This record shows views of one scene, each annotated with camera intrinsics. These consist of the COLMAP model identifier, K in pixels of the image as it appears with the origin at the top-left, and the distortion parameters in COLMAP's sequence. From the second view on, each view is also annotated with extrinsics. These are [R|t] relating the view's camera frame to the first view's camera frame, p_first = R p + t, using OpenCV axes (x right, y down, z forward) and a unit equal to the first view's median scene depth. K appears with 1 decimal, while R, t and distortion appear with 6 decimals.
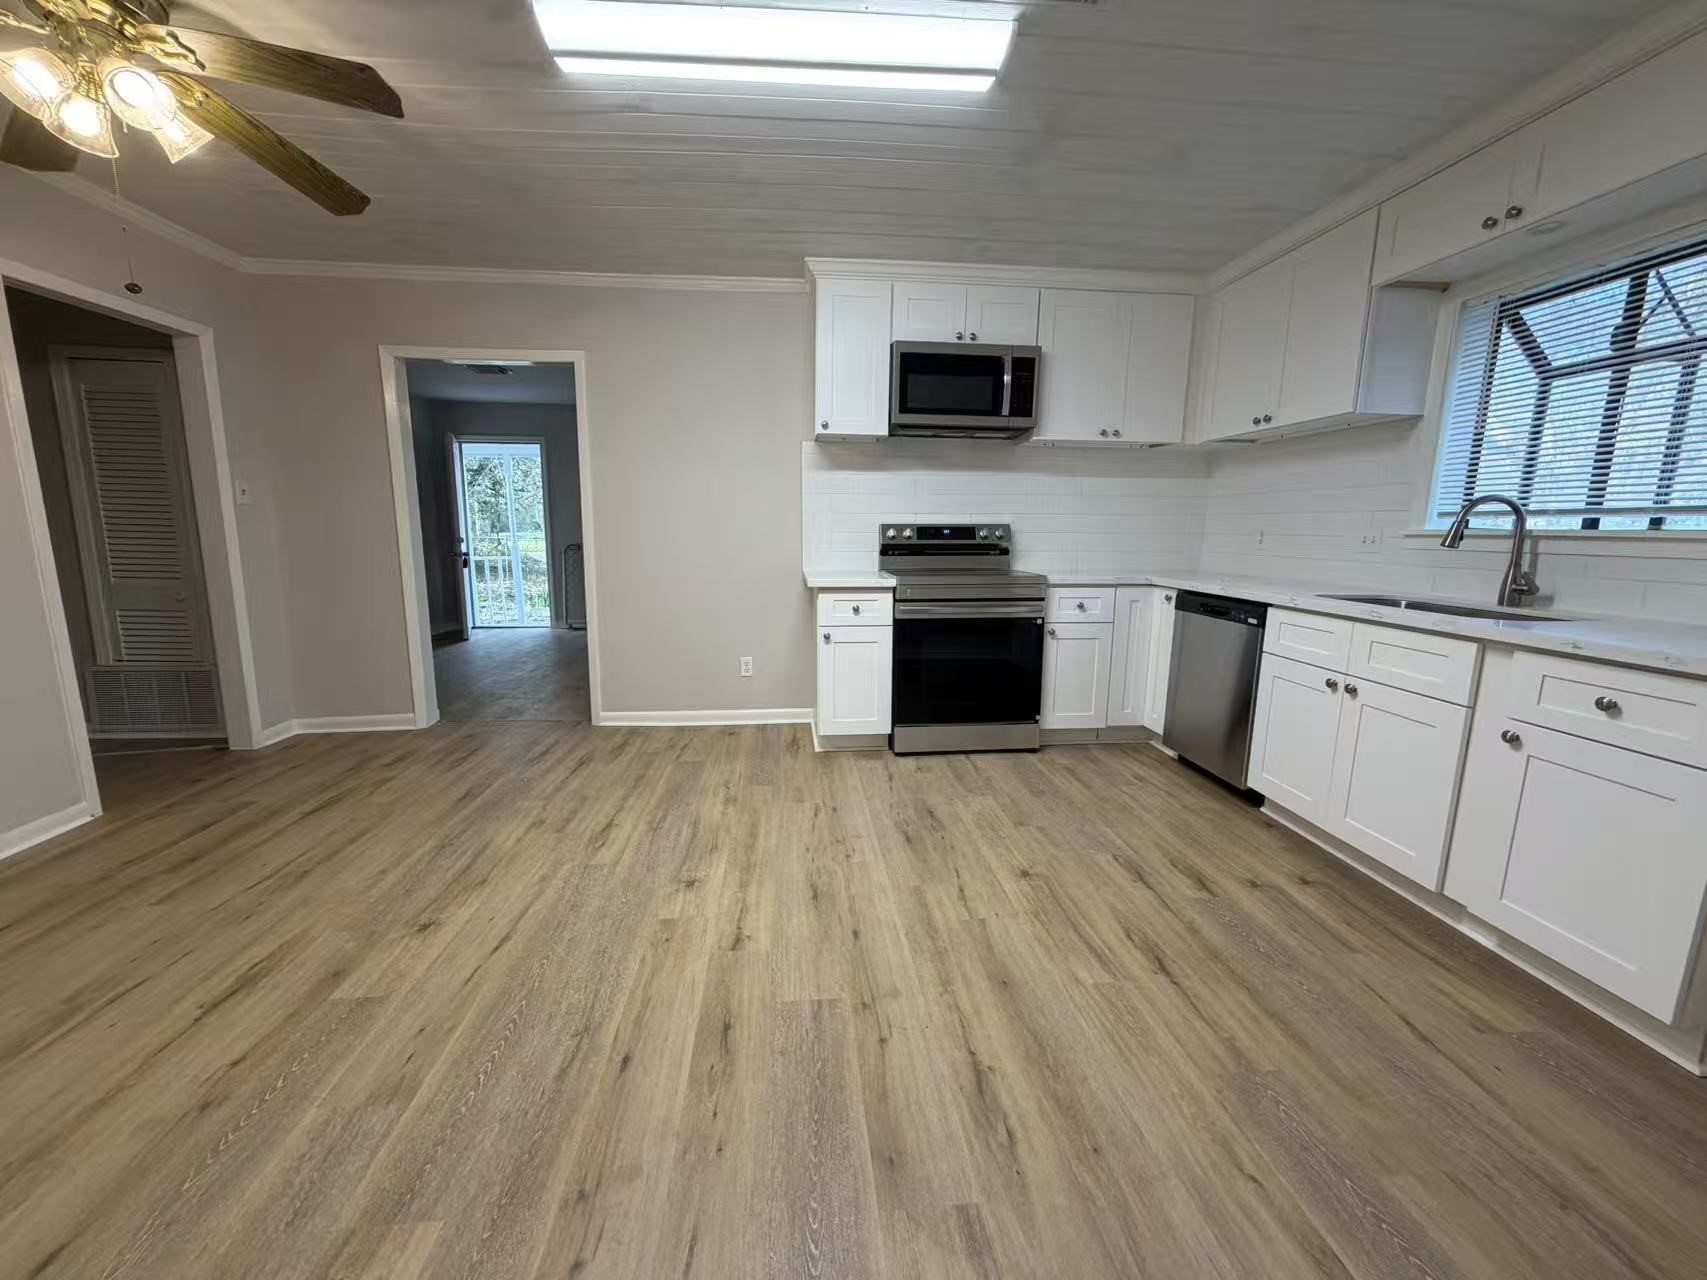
lens RADIAL K [[680.7, 0, 848.1], [0, 680.7, 639.8], [0, 0, 1]] dist [0.002584, 0.000371]
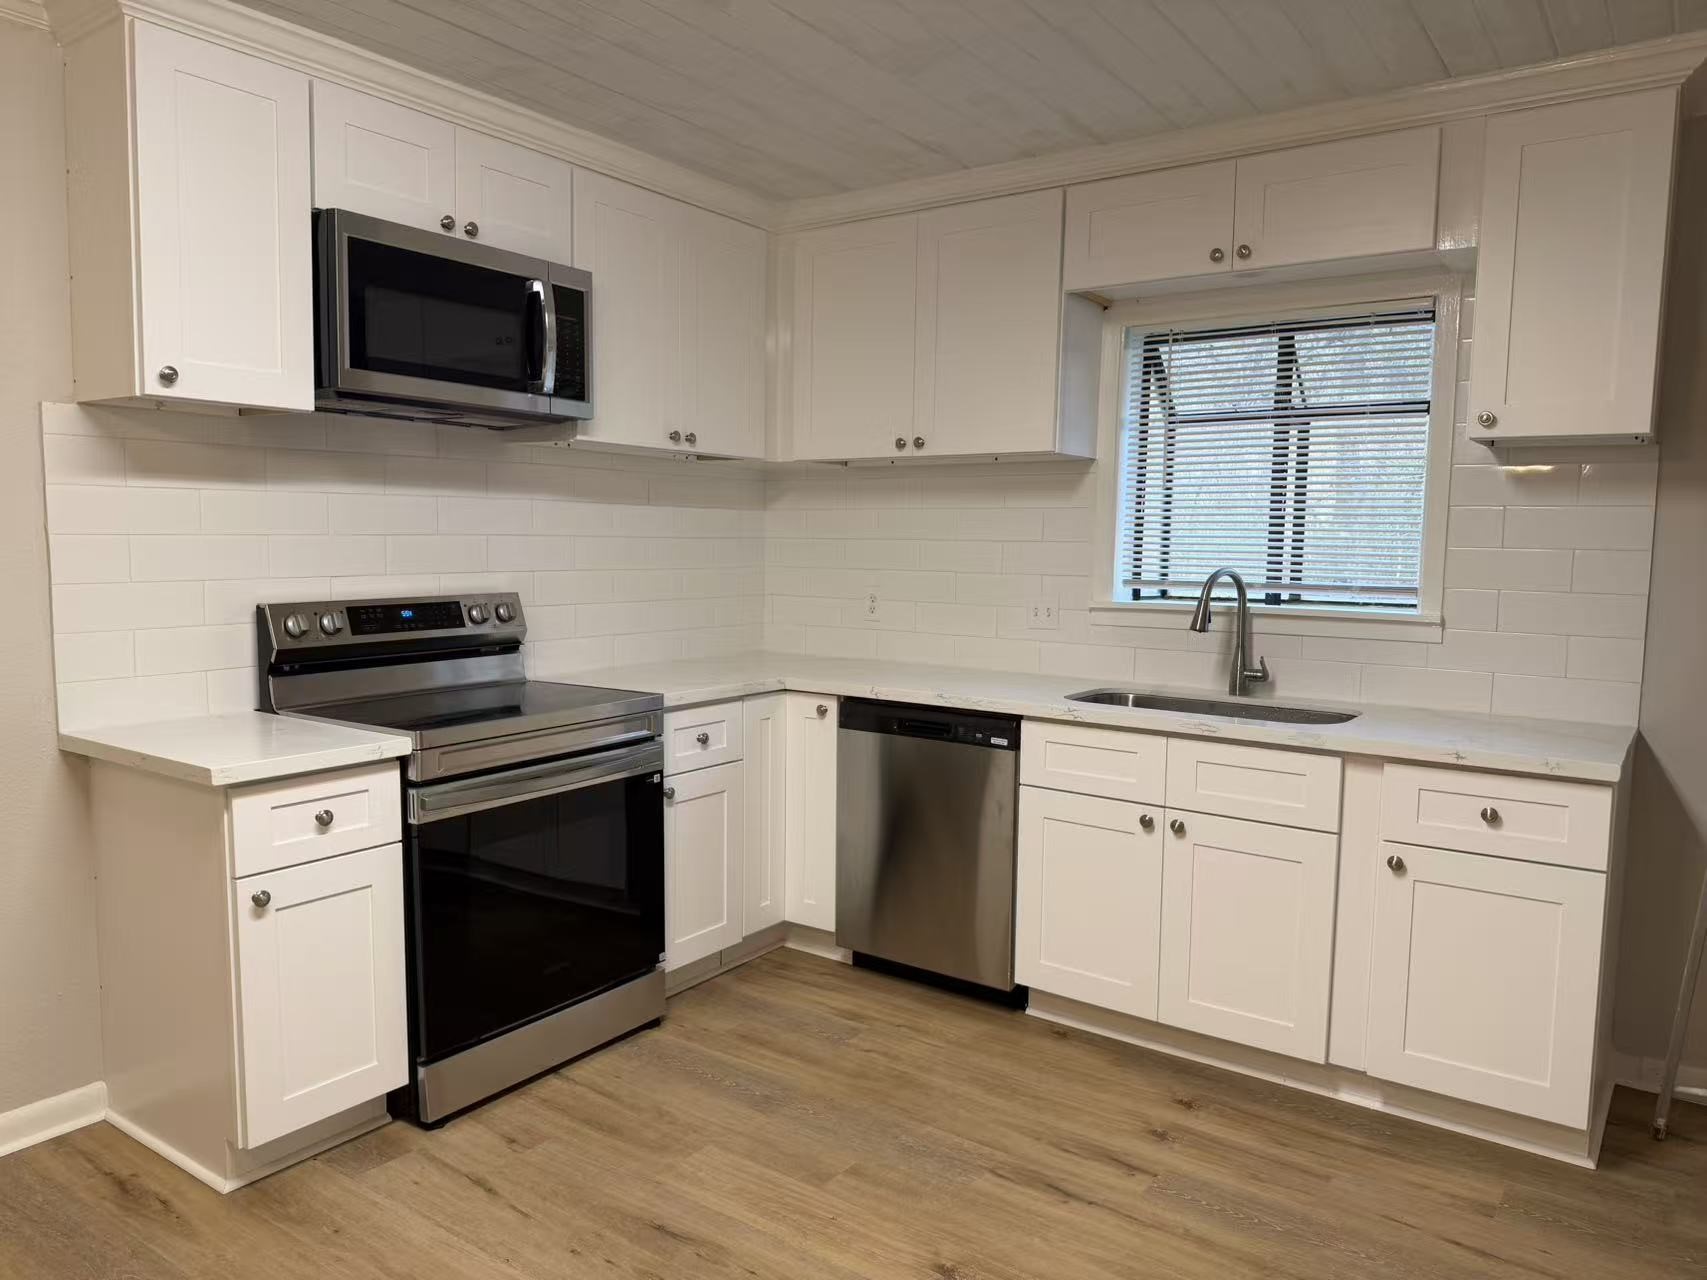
lens RADIAL K [[1190.8, 0, 852.2], [0, 1190.8, 650.2], [0, 0, 1]] dist [0.028447, -0.041674]
pose [[0.655443, -0.072843, 0.751724, -0.368219], [0.119047, 0.992860, -0.007591, -0.118962], [-0.745803, 0.094466, 0.659434, 0.290871]]
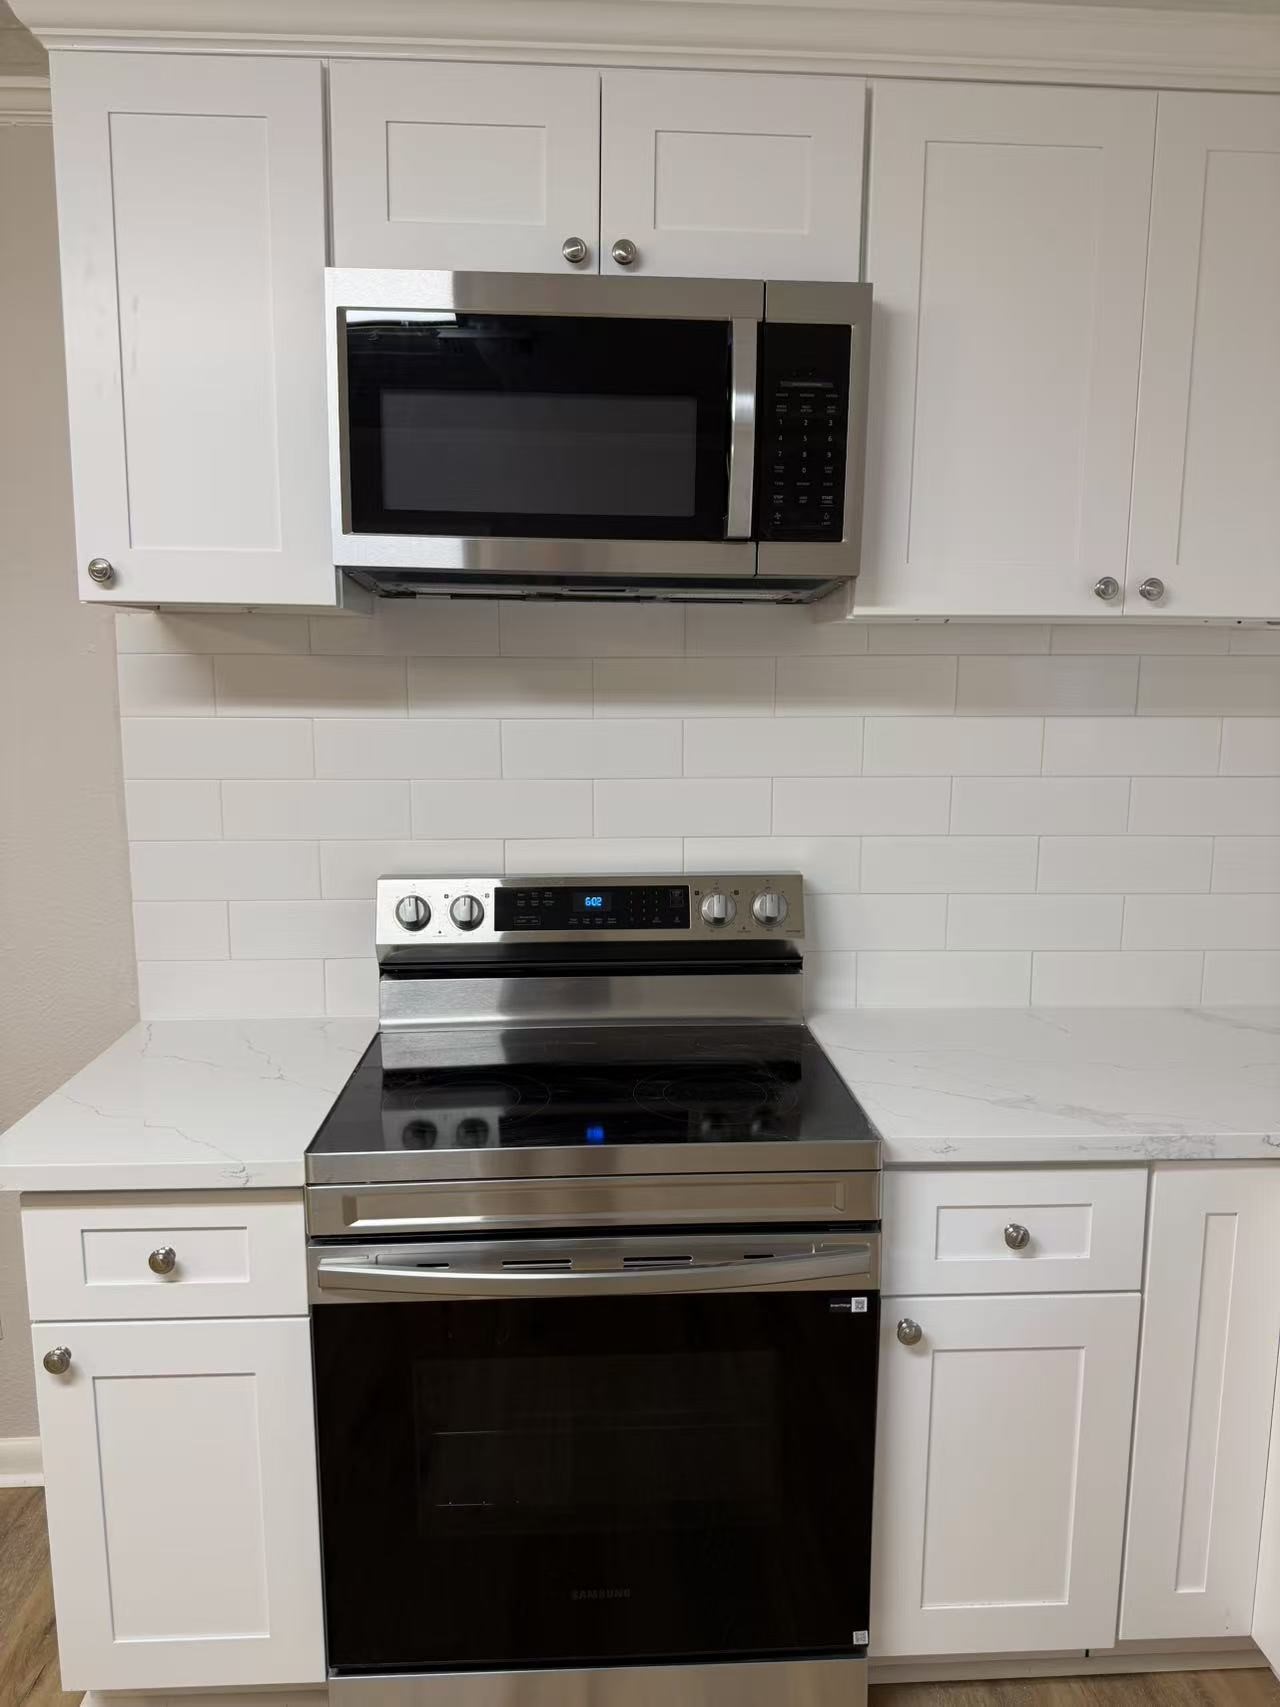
lens RADIAL K [[1190.8, 0, 640.3], [0, 1190.8, 855.1], [0, 0, 1]] dist [0.028447, -0.041674]
pose [[0.999018, 0.003074, -0.044206, 0.249581], [-0.003723, 0.999887, -0.014594, -0.226661], [0.044157, 0.014744, 0.998916, 0.607436]]
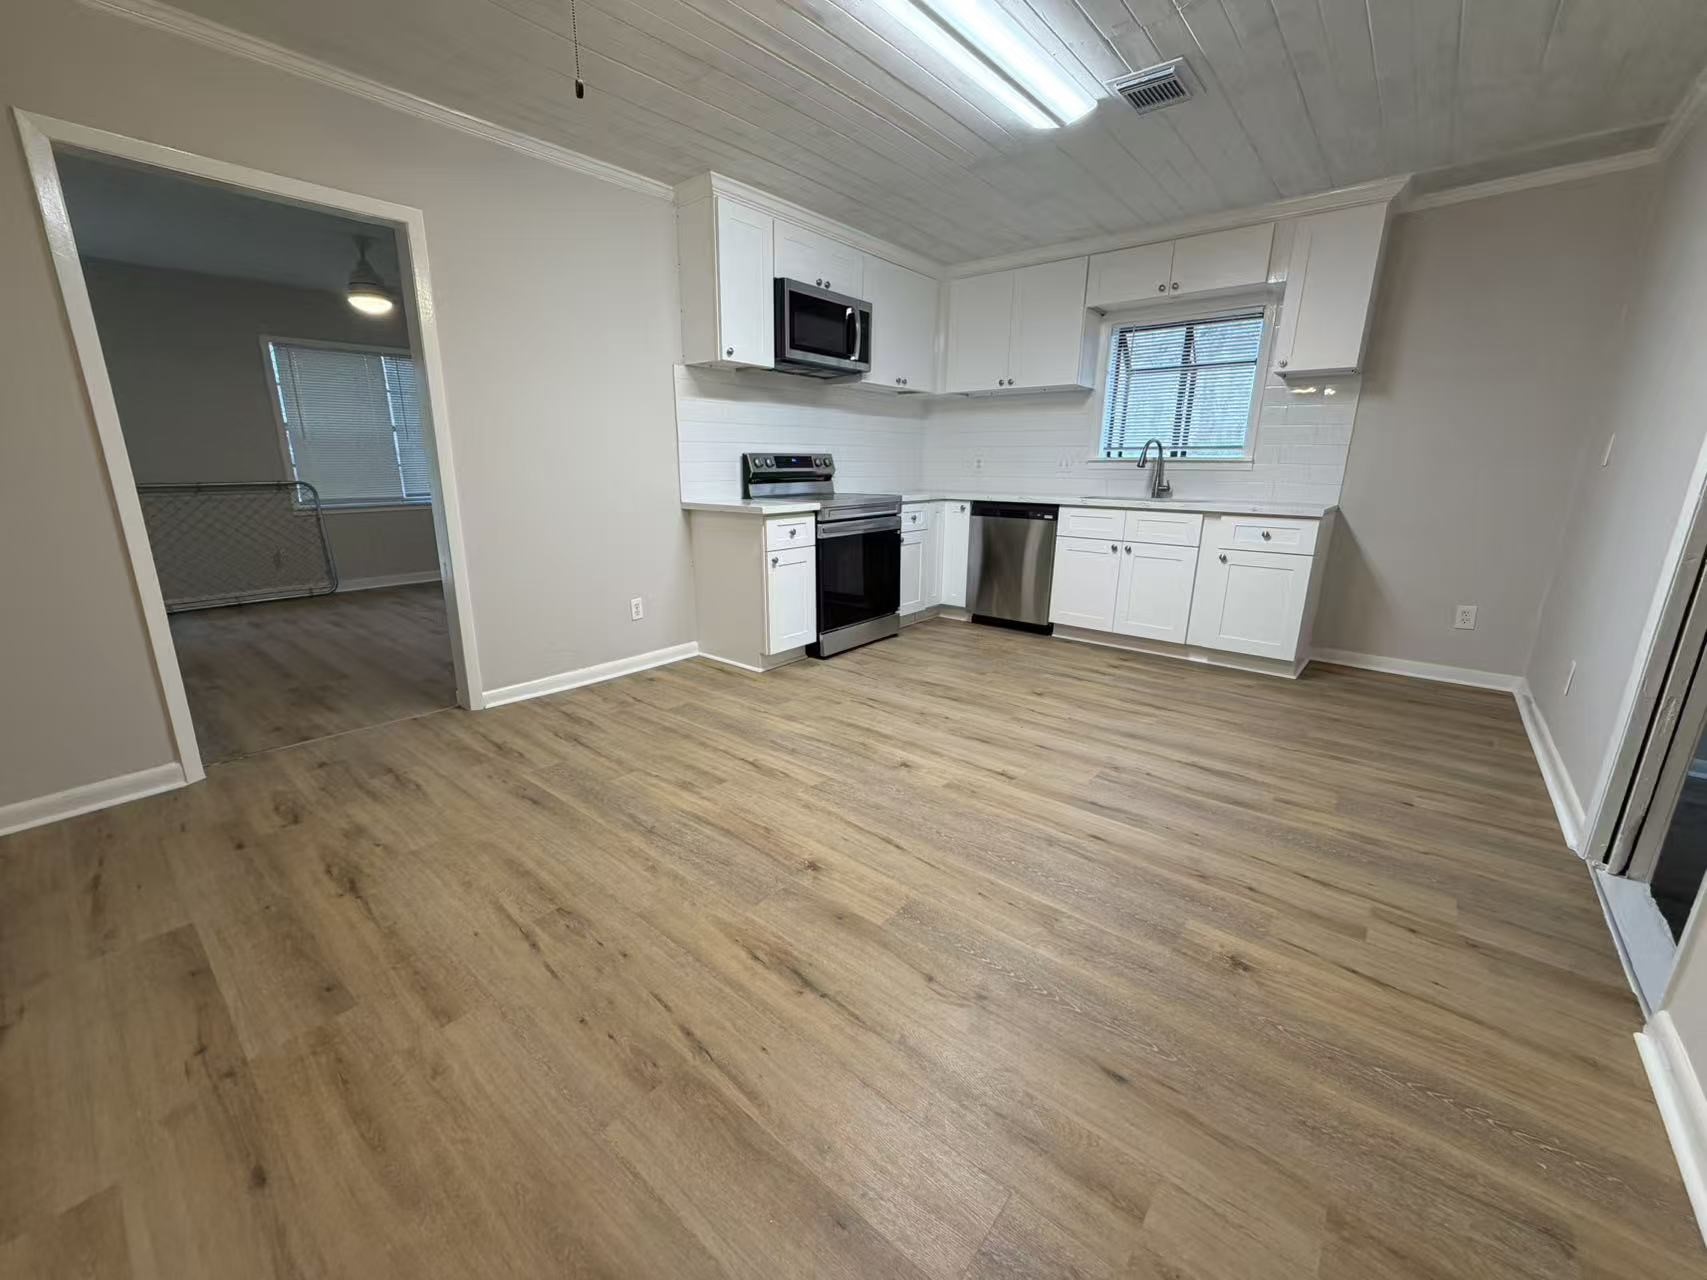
lens RADIAL K [[680.7, 0, 844.4], [0, 680.7, 639.4], [0, 0, 1]] dist [0.002584, 0.000371]
pose [[0.711449, -0.181622, 0.678862, -0.795817], [0.116021, 0.983125, 0.141434, -0.024947], [-0.693094, -0.021861, 0.720516, 0.175403]]
